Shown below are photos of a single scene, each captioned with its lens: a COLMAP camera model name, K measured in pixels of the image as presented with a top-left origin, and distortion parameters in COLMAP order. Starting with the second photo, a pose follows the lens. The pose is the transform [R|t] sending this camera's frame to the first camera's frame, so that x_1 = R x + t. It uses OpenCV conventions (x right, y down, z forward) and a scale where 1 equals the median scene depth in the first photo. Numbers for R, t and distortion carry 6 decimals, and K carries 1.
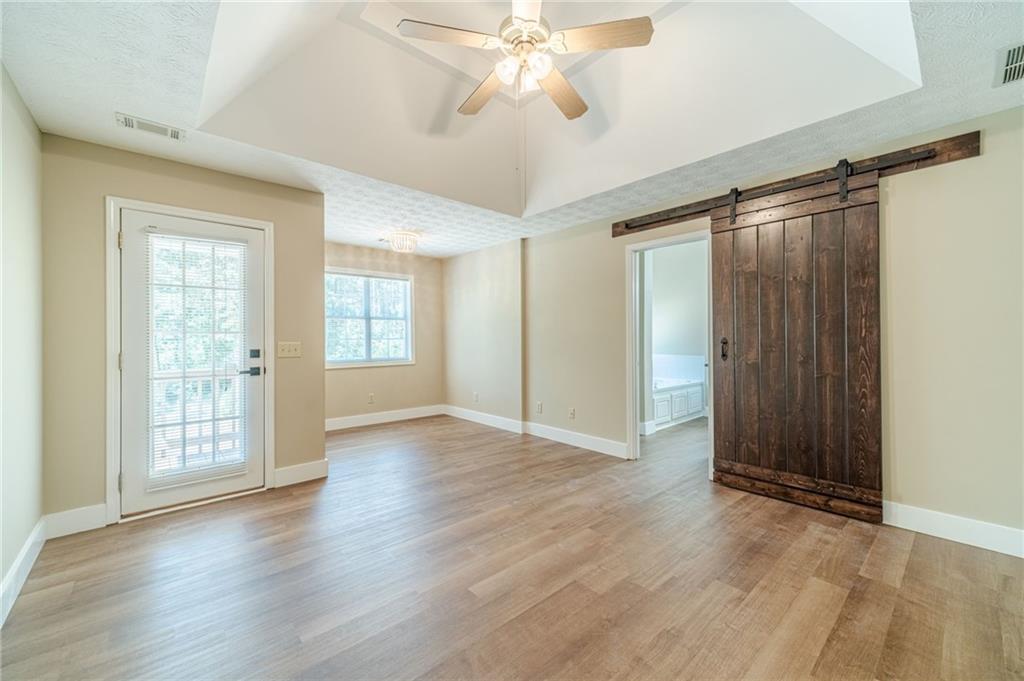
lens RADIAL K [[405.3, 0, 516.2], [0, 405.3, 337.7], [0, 0, 1]] dist [0.013019, -0.000282]
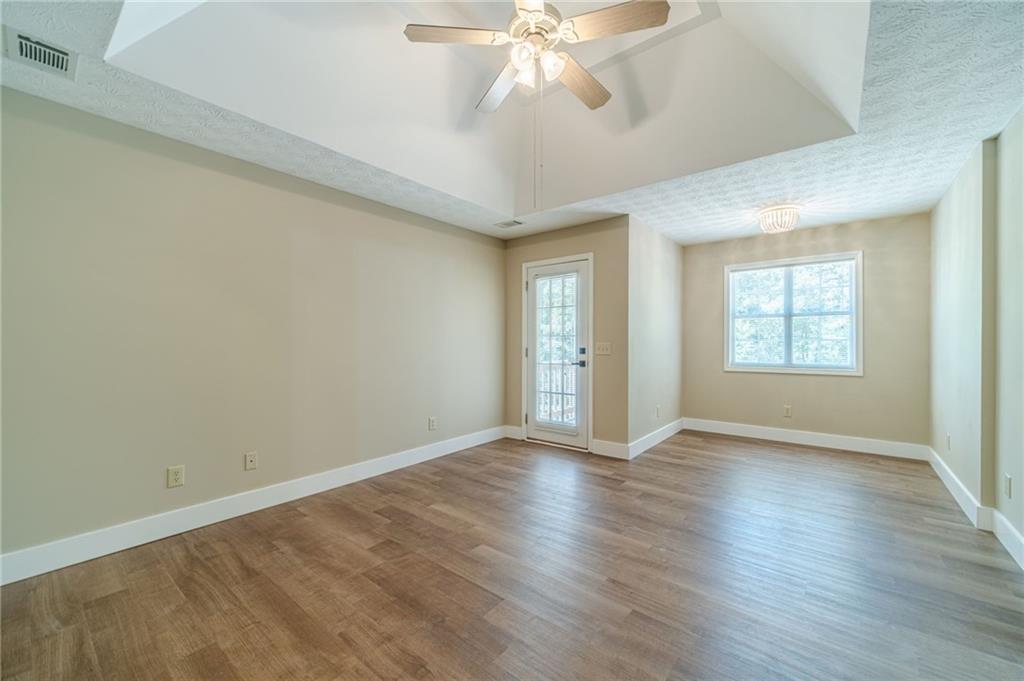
lens RADIAL K [[405.3, 0, 513.3], [0, 405.3, 339.4], [0, 0, 1]] dist [0.013019, -0.000282]
pose [[0.160345, 0.000130, -0.987061, 0.675507], [0.002650, 0.999996, 0.000562, -0.000774], [0.987058, -0.002705, 0.160344, 0.549359]]
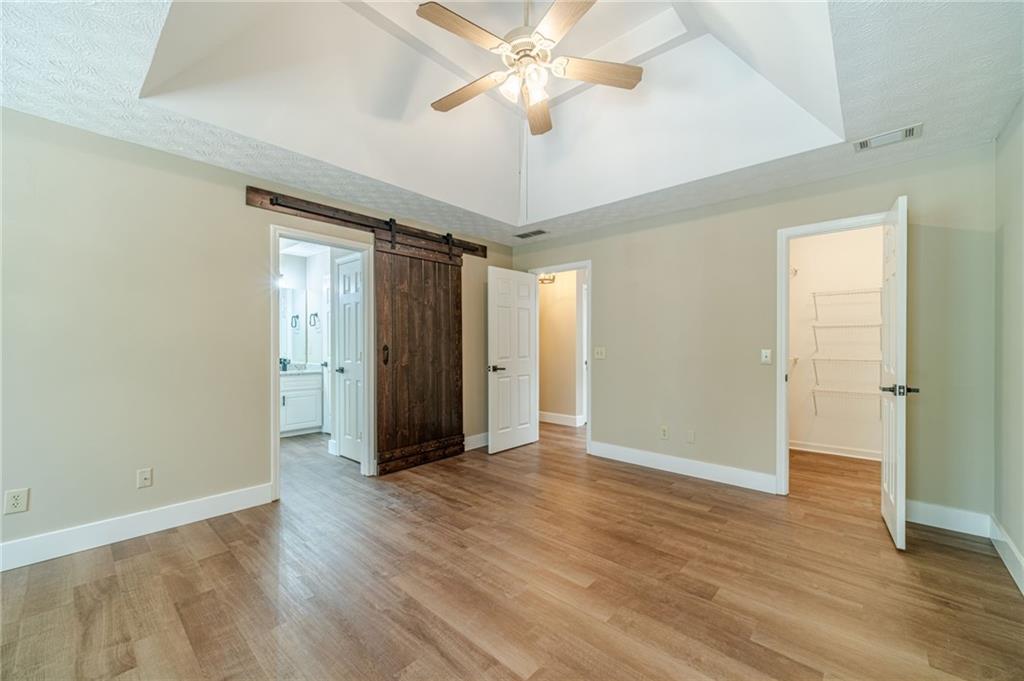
lens RADIAL K [[405.3, 0, 511.9], [0, 405.3, 345.1], [0, 0, 1]] dist [0.013019, -0.000282]
pose [[-0.101569, 0.002915, 0.994824, -0.688732], [-0.001827, 0.999993, -0.003117, 0.003738], [-0.994827, -0.002134, -0.101563, 0.790886]]
